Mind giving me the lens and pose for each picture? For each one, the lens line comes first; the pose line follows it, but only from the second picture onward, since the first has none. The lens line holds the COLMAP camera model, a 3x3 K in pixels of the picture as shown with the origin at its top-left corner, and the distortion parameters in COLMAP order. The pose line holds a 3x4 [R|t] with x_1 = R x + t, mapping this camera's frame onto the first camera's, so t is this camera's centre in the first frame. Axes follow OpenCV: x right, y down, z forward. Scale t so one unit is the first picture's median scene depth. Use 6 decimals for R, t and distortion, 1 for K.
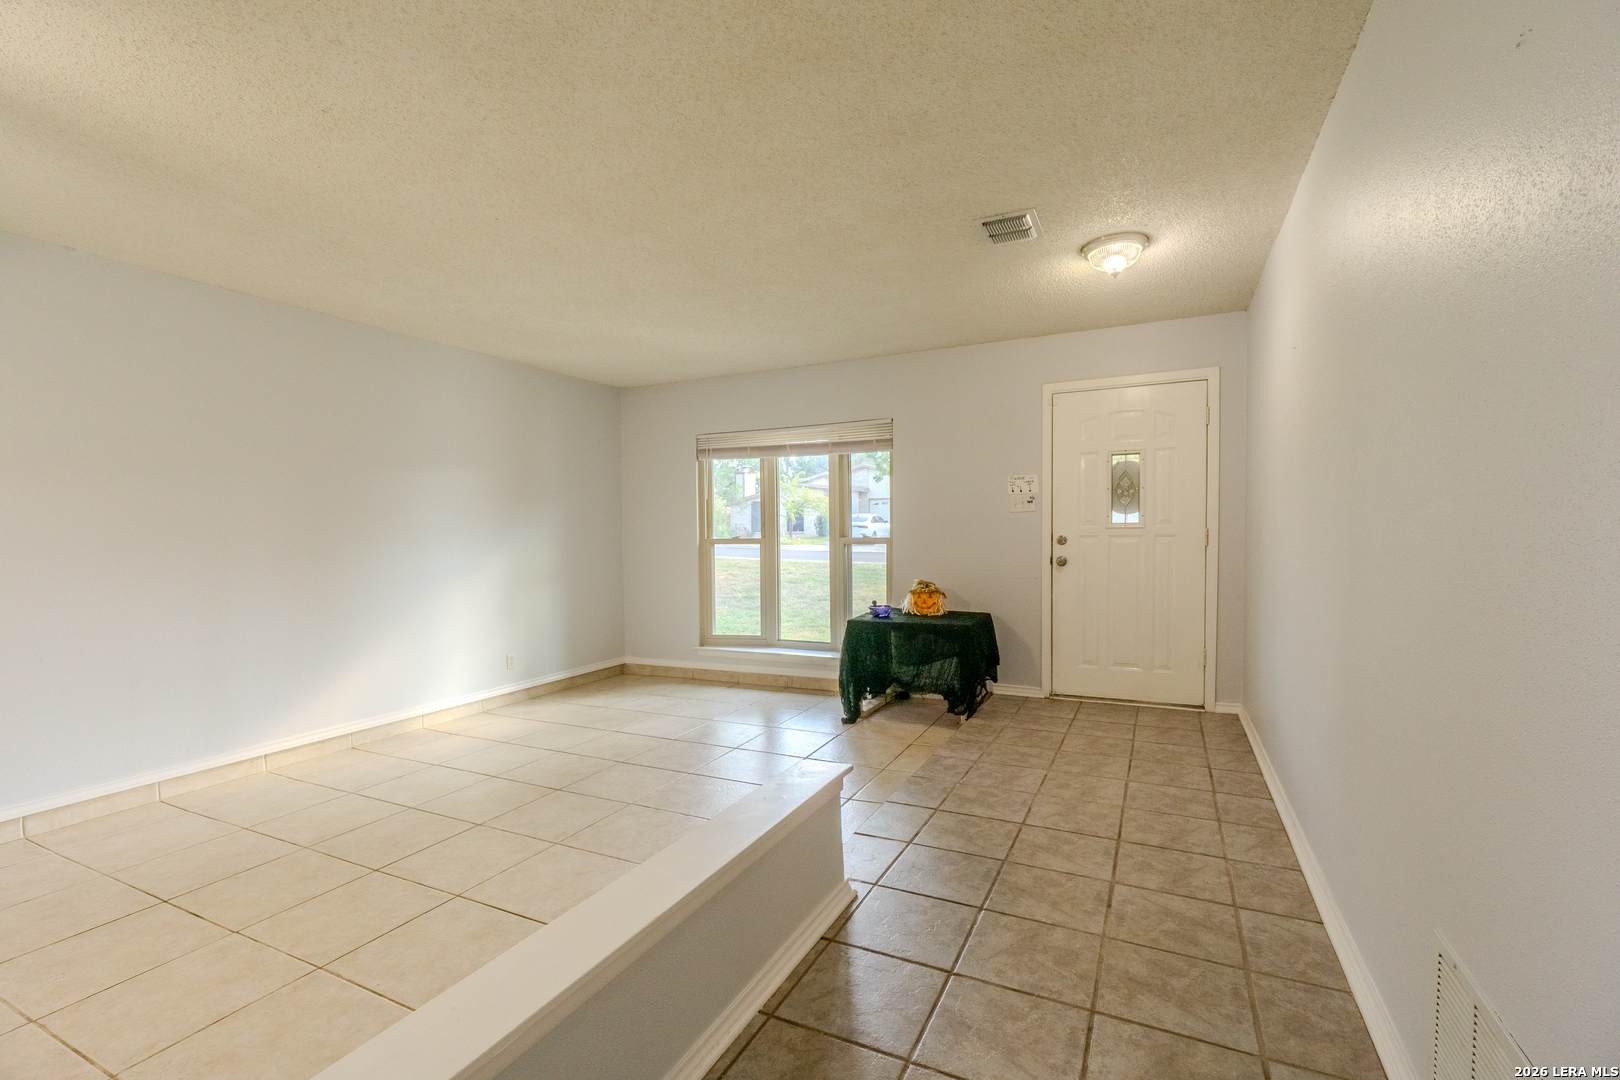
lens RADIAL K [[709.1, 0, 825.6], [0, 709.1, 544.2], [0, 0, 1]] dist [-0.005698, 0.002297]
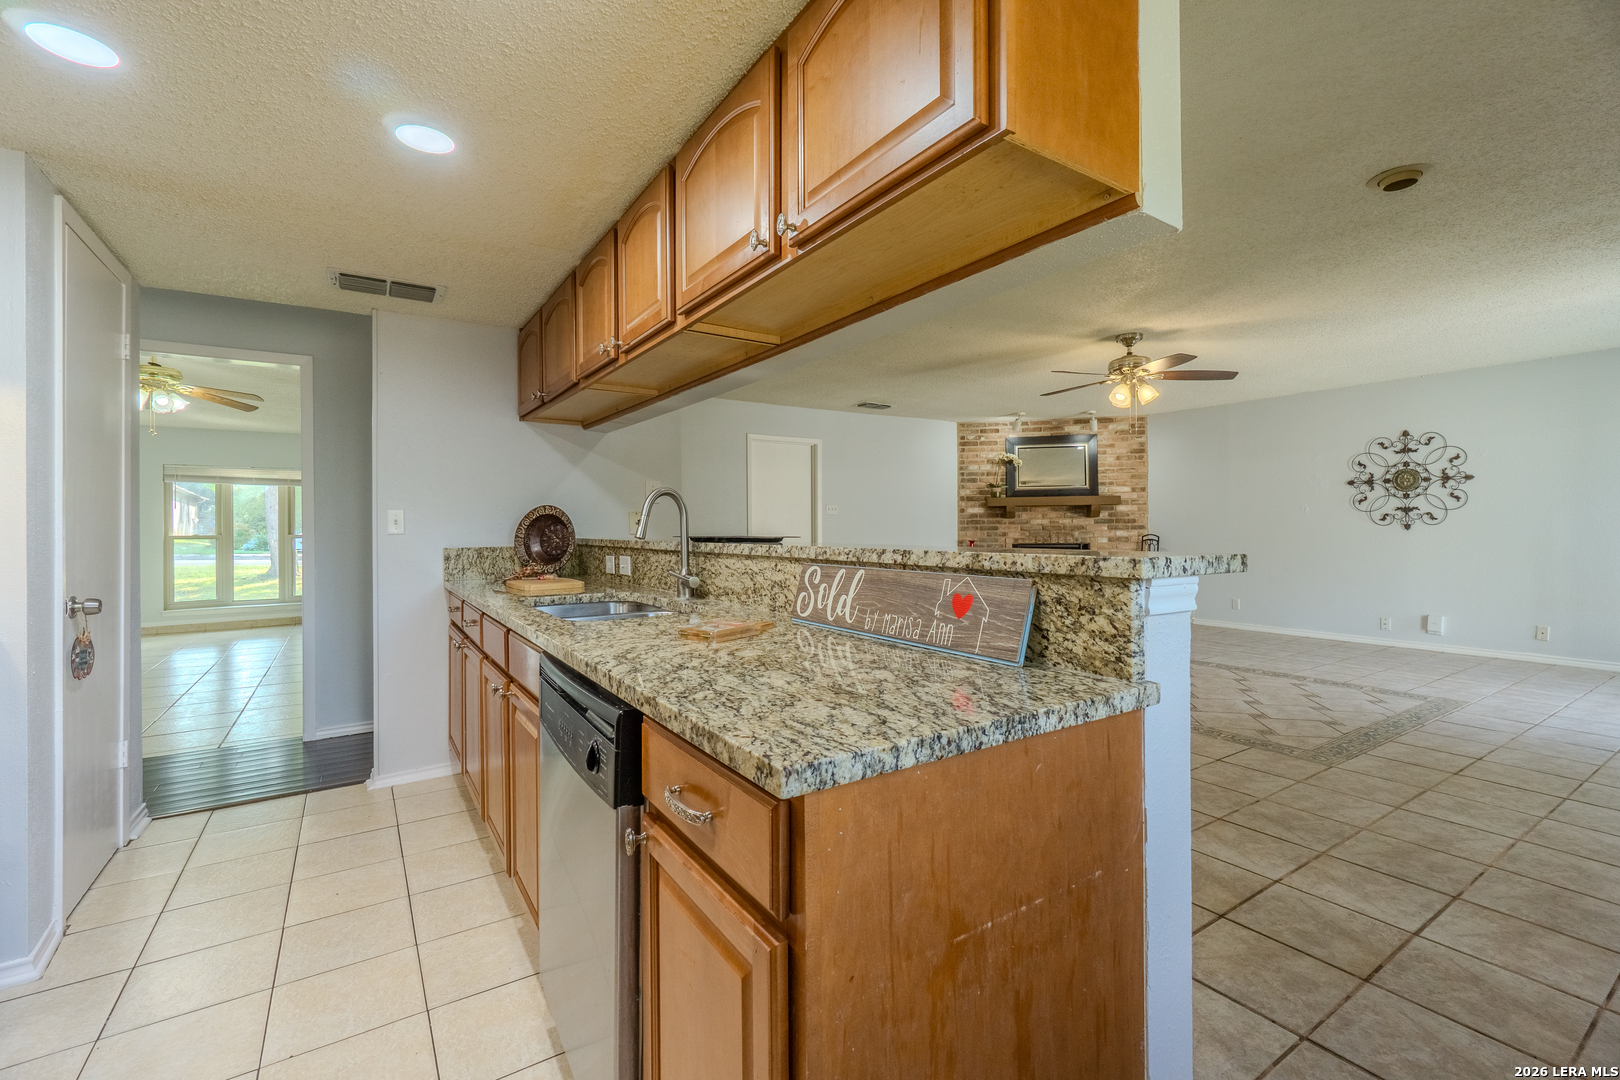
lens RADIAL K [[709.1, 0, 804.1], [0, 709.1, 499.8], [0, 0, 1]] dist [-0.005698, 0.002297]
pose [[0.525047, 0.045058, 0.849880, -0.914467], [0.015394, 0.997931, -0.062417, 0.034775], [-0.850934, 0.045855, 0.523267, -1.101980]]
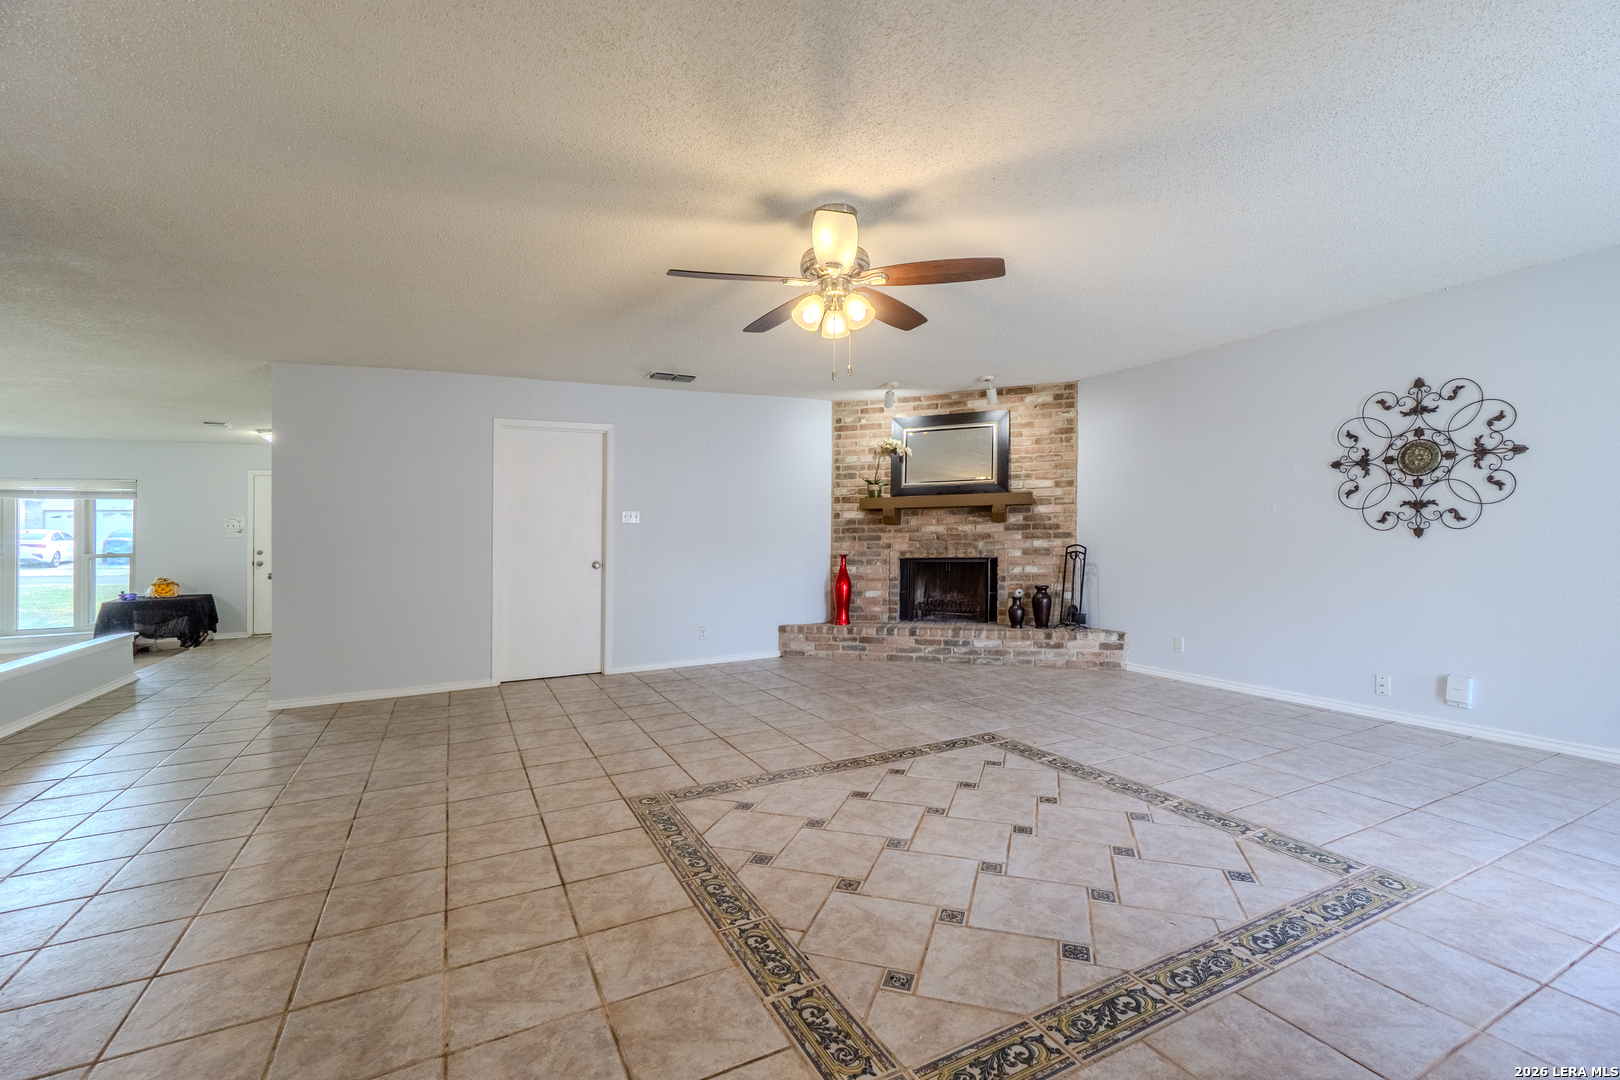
lens RADIAL K [[709.1, 0, 812.1], [0, 709.1, 533.2], [0, 0, 1]] dist [-0.005698, 0.002297]
pose [[0.614789, 0.007710, 0.788654, -0.250141], [0.022782, 0.999361, -0.027529, 0.027201], [-0.788363, 0.034892, 0.614221, -1.328078]]
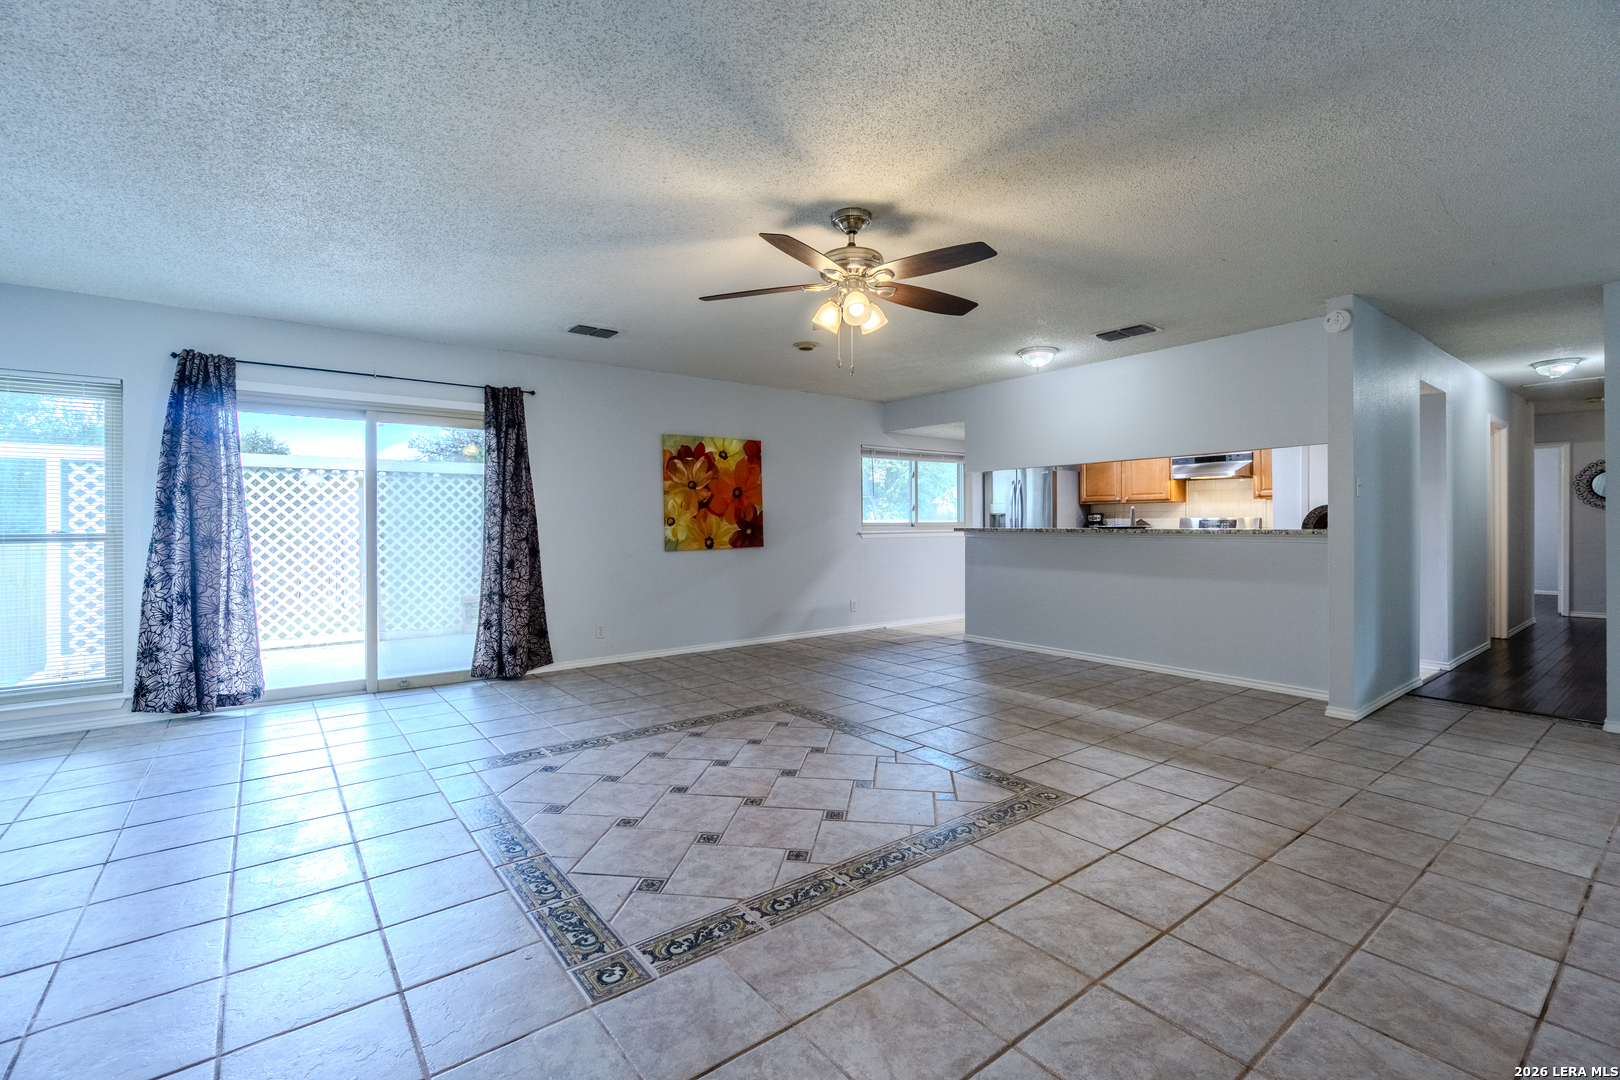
lens RADIAL K [[709.1, 0, 802.1], [0, 709.1, 530.7], [0, 0, 1]] dist [-0.005698, 0.002297]
pose [[-0.466227, 0.028152, -0.884217, 0.839023], [-0.004046, 0.999415, 0.033953, -0.003103], [0.884656, 0.019408, -0.465841, -0.696369]]
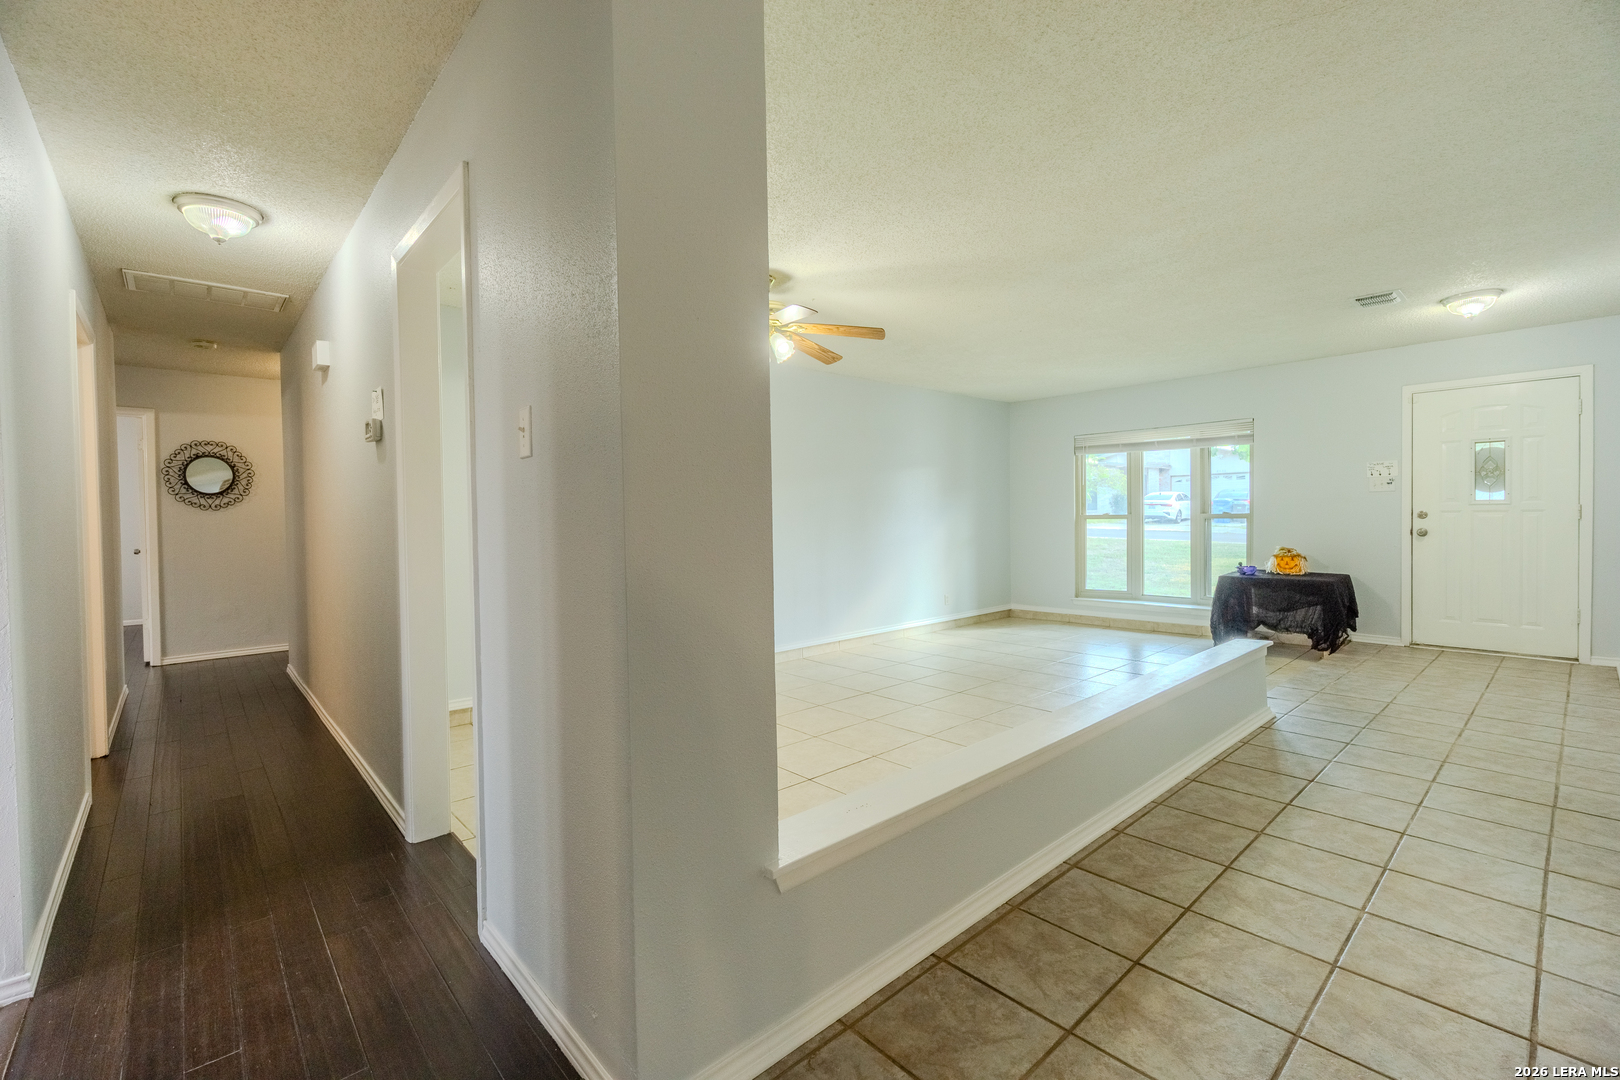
lens RADIAL K [[709.1, 0, 811.6], [0, 709.1, 519.0], [0, 0, 1]] dist [-0.005698, 0.002297]
pose [[0.924993, 0.000967, -0.379982, -0.165400], [-0.003502, 0.999976, -0.005981, 0.011896], [0.379967, 0.006863, 0.924975, -0.491889]]
